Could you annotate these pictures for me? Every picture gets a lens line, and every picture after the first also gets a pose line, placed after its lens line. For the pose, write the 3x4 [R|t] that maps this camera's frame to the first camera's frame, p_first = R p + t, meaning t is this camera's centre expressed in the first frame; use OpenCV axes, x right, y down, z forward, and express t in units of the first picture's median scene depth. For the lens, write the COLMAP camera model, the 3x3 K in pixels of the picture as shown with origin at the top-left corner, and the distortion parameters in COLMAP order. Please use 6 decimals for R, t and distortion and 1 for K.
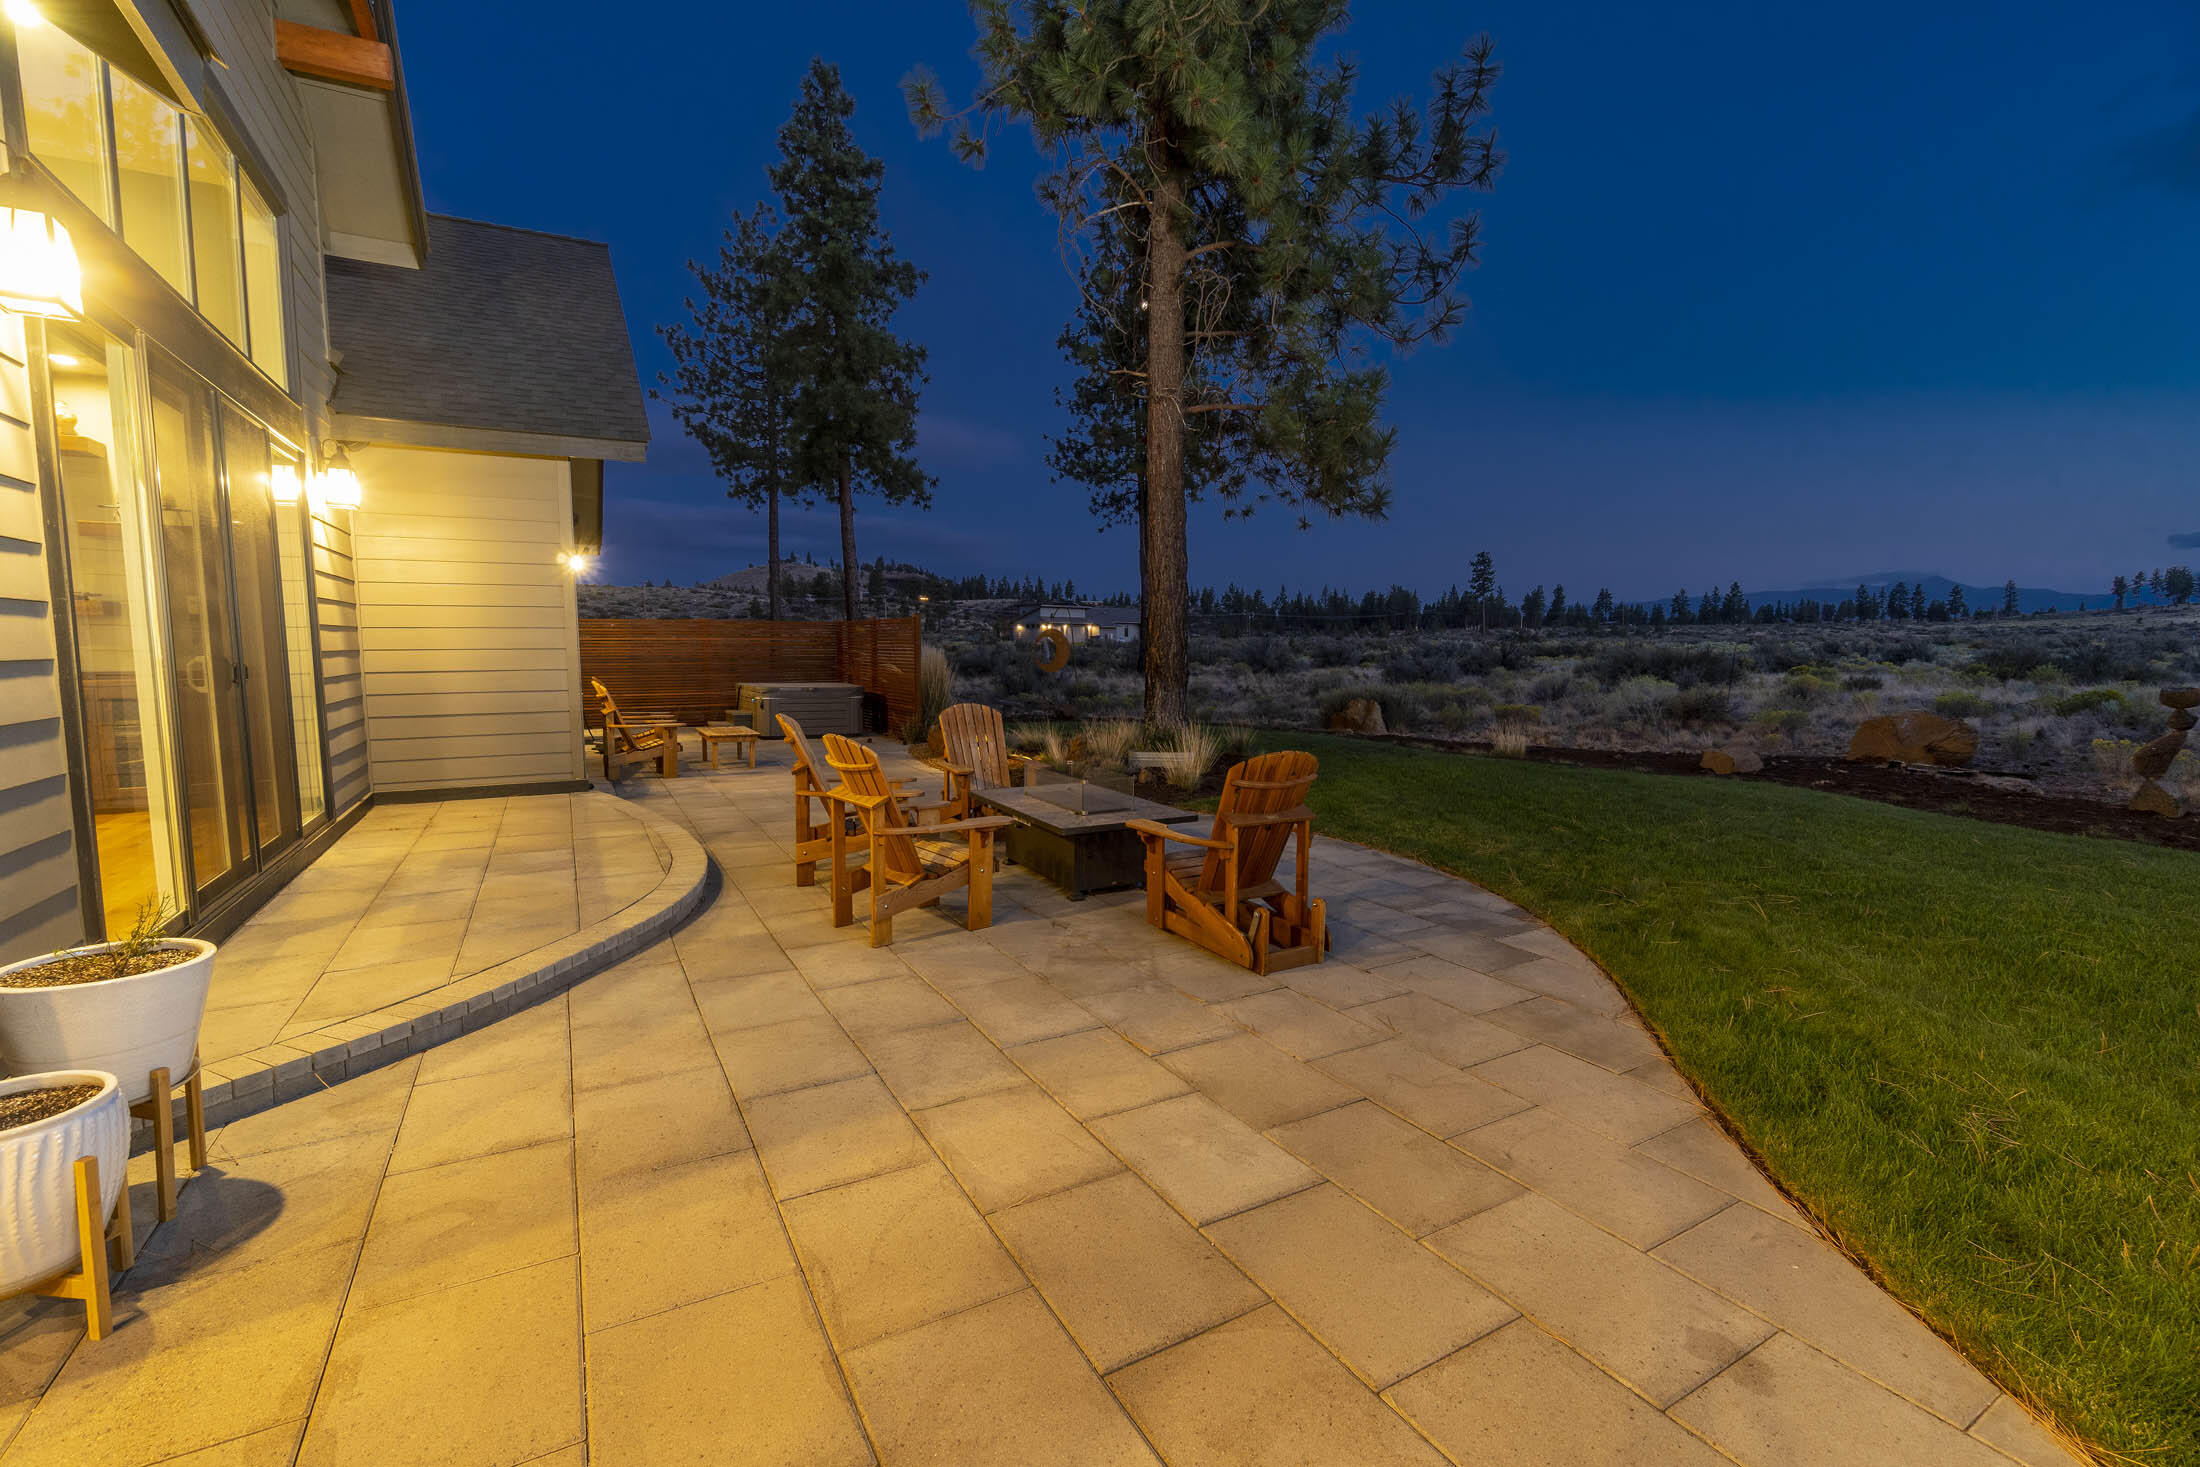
lens RADIAL K [[939.8, 0, 1100.0], [0, 939.8, 733.5], [0, 0, 1]] dist [0.000382, 0.000003]
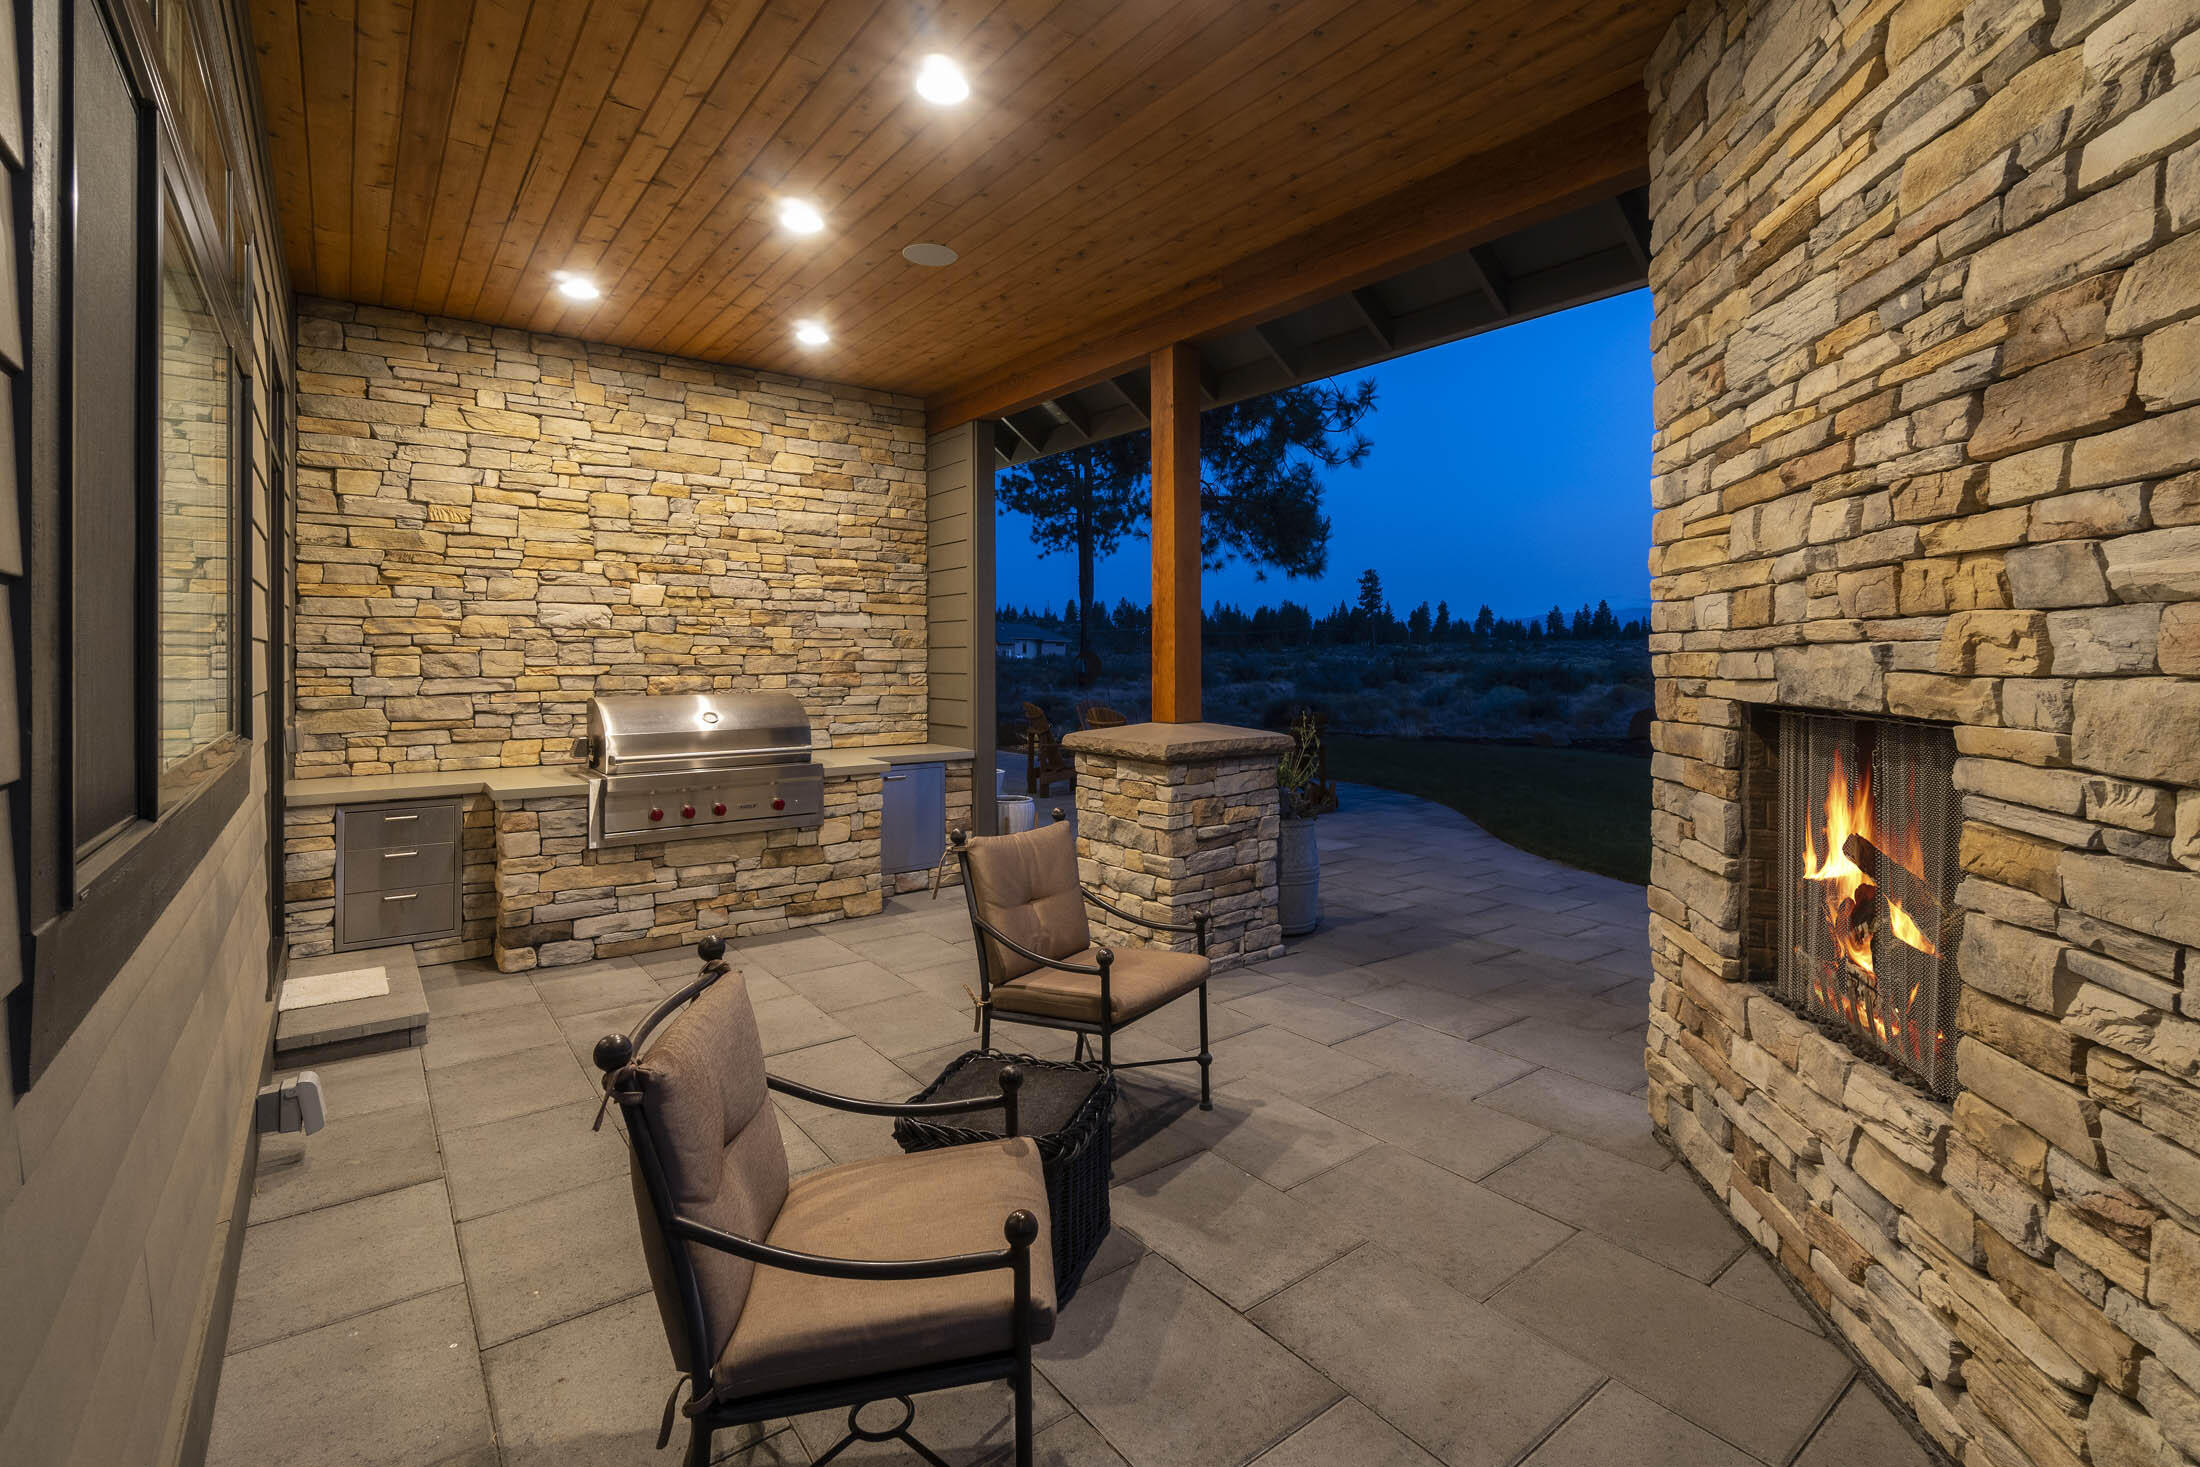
lens RADIAL K [[1008.4, 0, 1111.5], [0, 1008.4, 656.2], [0, 0, 1]] dist [-0.002896, -0.000065]
pose [[0.991291, -0.001546, 0.131684, -0.072199], [0.014519, 0.995118, -0.097616, 0.013774], [-0.130891, 0.098677, 0.986474, -0.155967]]
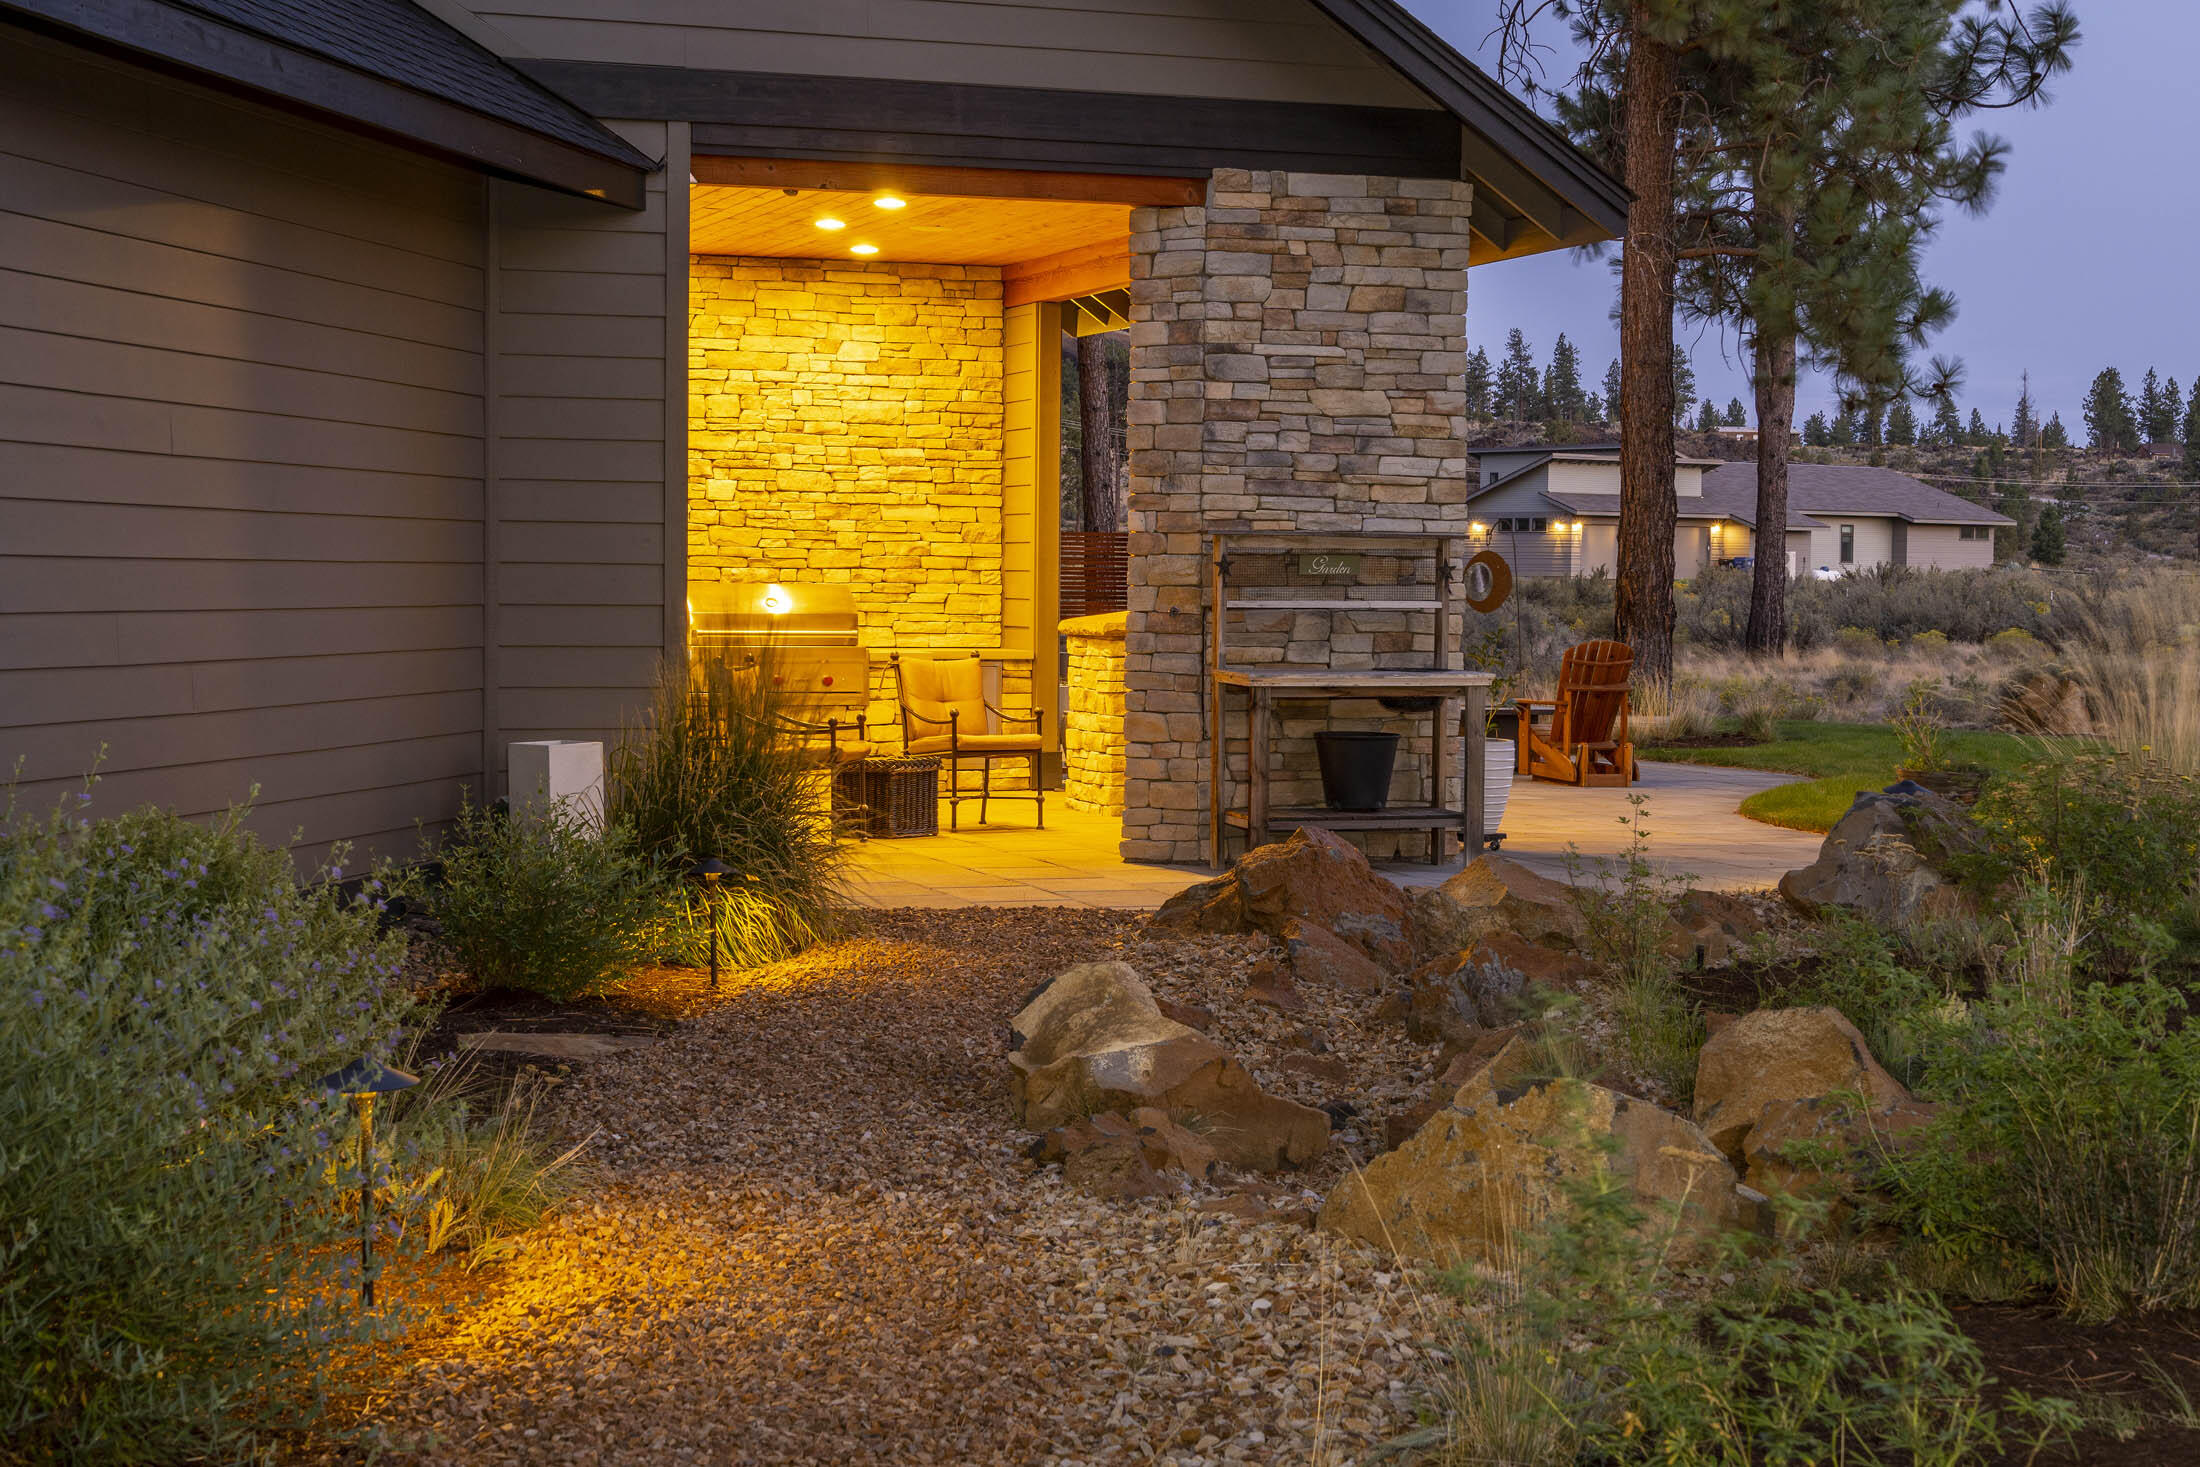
lens RADIAL K [[3669.5, 0, 1100.0], [0, 3669.5, 733.5], [0, 0, 1]] dist [0.053744, 0.031847]
pose [[0.982069, 0.017525, -0.187704, 0.063440], [-0.027807, 0.998245, -0.052286, 0.061647], [0.186458, 0.056568, 0.980833, -0.608813]]
